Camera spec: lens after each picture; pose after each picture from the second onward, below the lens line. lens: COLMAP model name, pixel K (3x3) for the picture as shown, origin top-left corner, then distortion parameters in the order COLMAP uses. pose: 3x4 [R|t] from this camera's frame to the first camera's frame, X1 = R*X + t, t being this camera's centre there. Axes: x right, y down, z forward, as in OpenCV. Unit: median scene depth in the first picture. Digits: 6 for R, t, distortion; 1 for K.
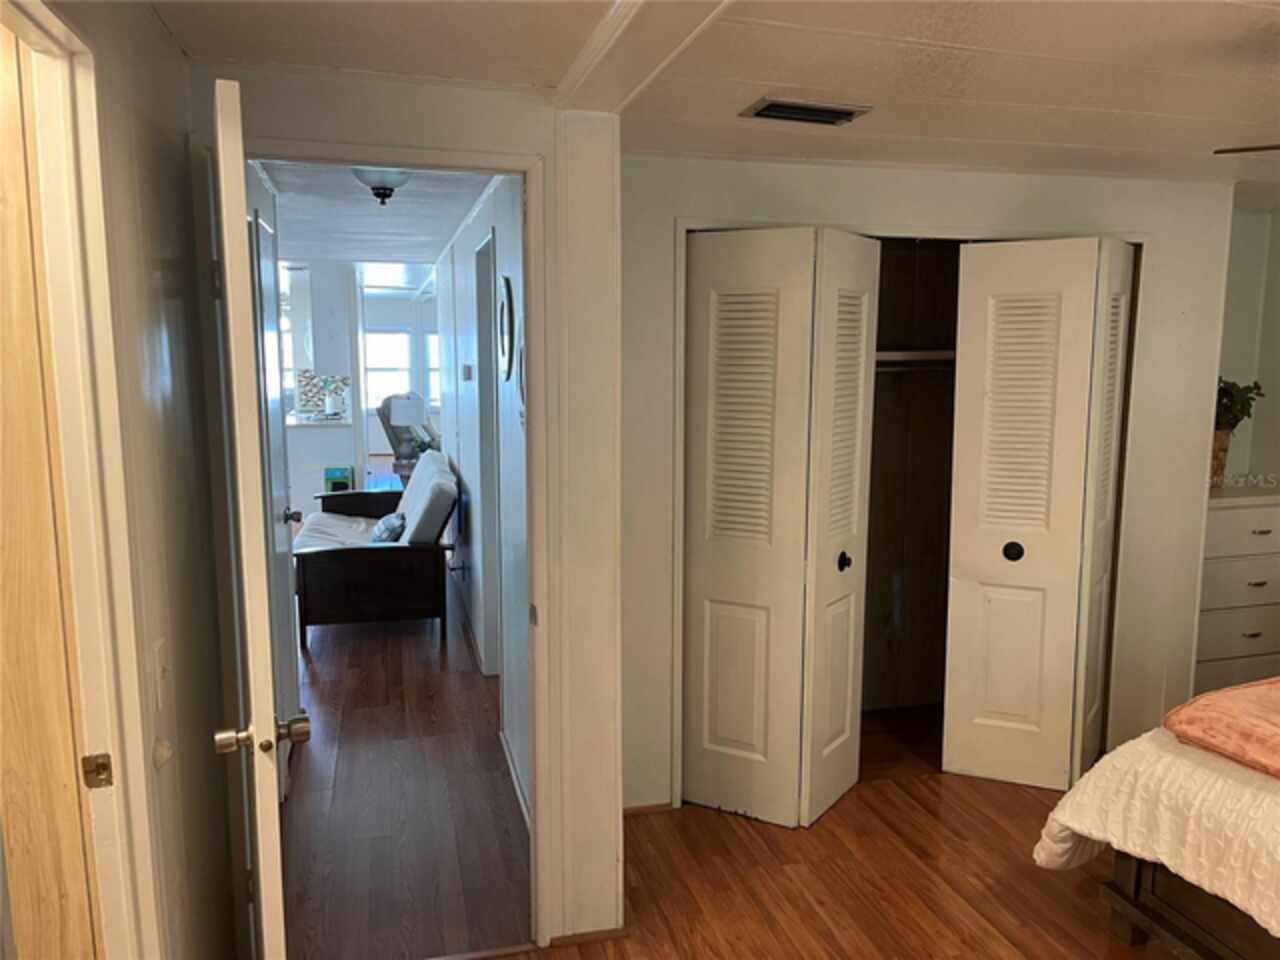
lens RADIAL K [[968.9, 0, 646.6], [0, 968.9, 487.8], [0, 0, 1]] dist [0.075432, -0.115765]
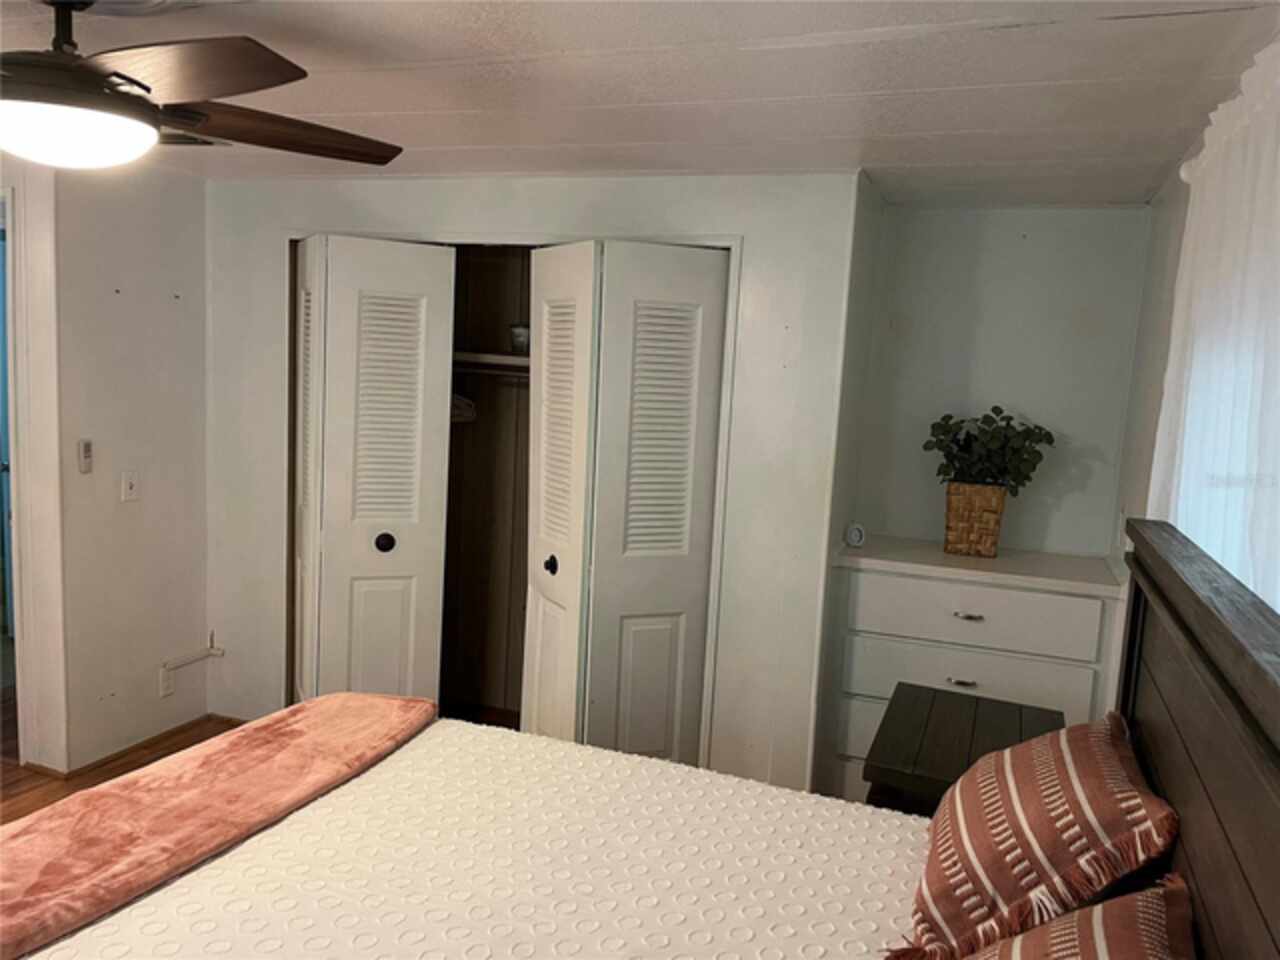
lens RADIAL K [[968.9, 0, 646.6], [0, 968.9, 487.8], [0, 0, 1]] dist [0.075432, -0.115765]
pose [[0.816566, 0.118598, -0.564938, 1.009803], [-0.135751, 0.990673, 0.011757, -0.035797], [0.561063, 0.067091, 0.825050, 0.260806]]
